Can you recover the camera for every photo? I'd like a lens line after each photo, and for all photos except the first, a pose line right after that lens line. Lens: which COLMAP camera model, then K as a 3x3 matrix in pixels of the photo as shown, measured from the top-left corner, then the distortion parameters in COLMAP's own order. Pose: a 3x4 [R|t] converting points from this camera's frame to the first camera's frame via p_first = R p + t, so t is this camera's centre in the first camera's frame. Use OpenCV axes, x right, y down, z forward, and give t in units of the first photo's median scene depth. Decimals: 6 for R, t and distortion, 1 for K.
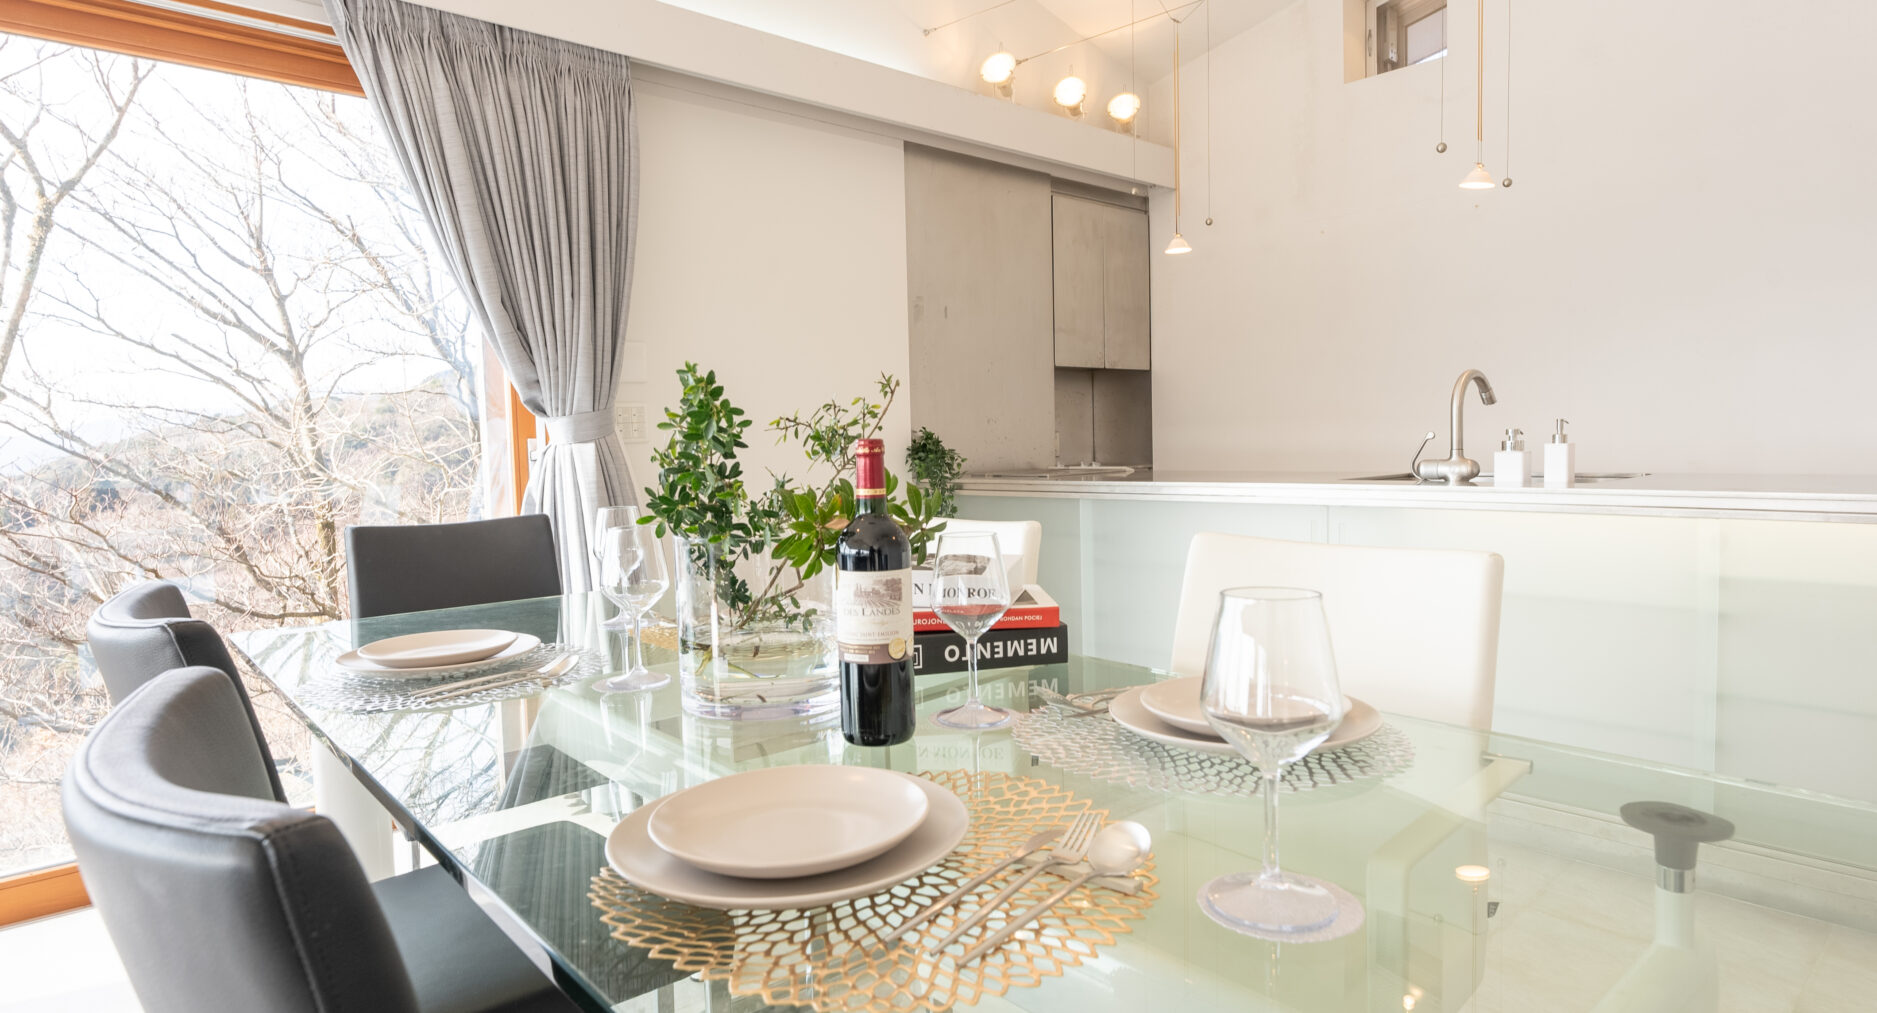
lens RADIAL K [[1042.3, 0, 938.5], [0, 1042.3, 506.5], [0, 0, 1]] dist [-0.000113, 0.000855]
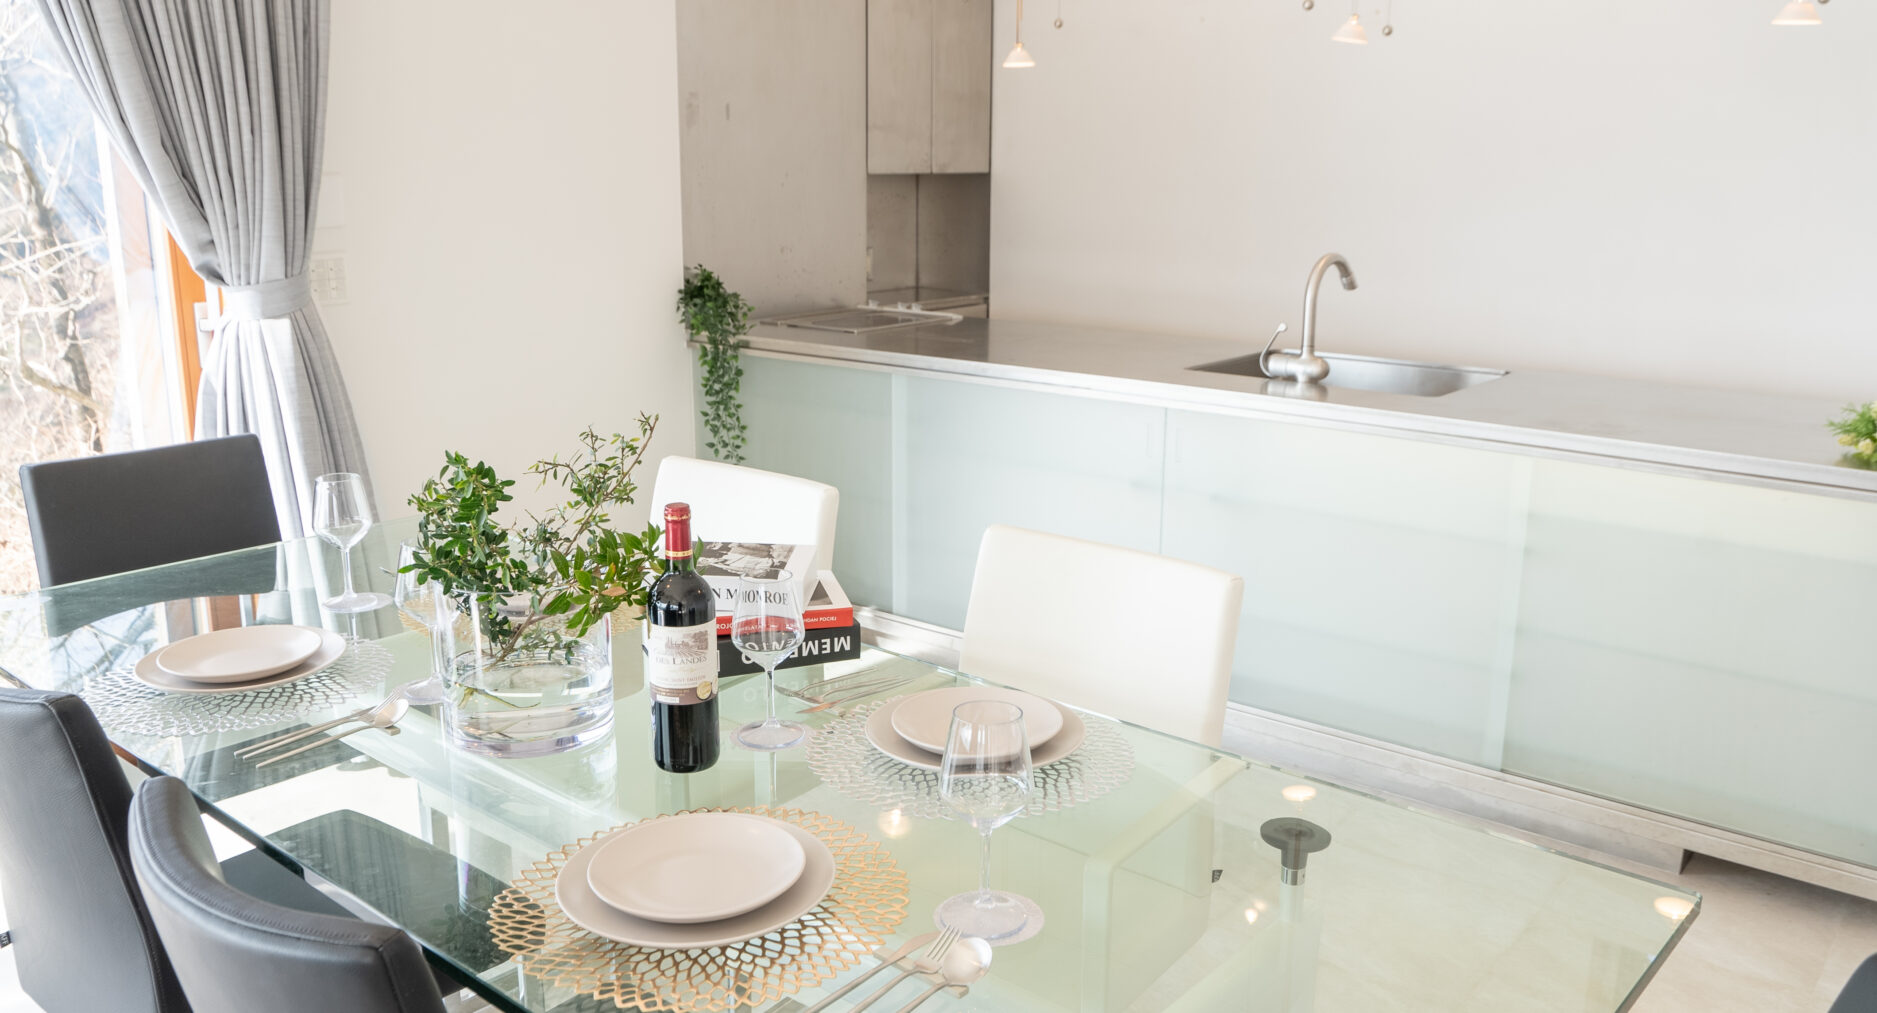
lens RADIAL K [[1509.3, 0, 938.5], [0, 1509.3, 506.5], [0, 0, 1]] dist [-0.024772, 0.010591]
pose [[0.988301, -0.005128, 0.152427, -0.014278], [-0.022028, 0.984155, 0.175934, -0.137700], [-0.150914, -0.177233, 0.972529, -0.232040]]
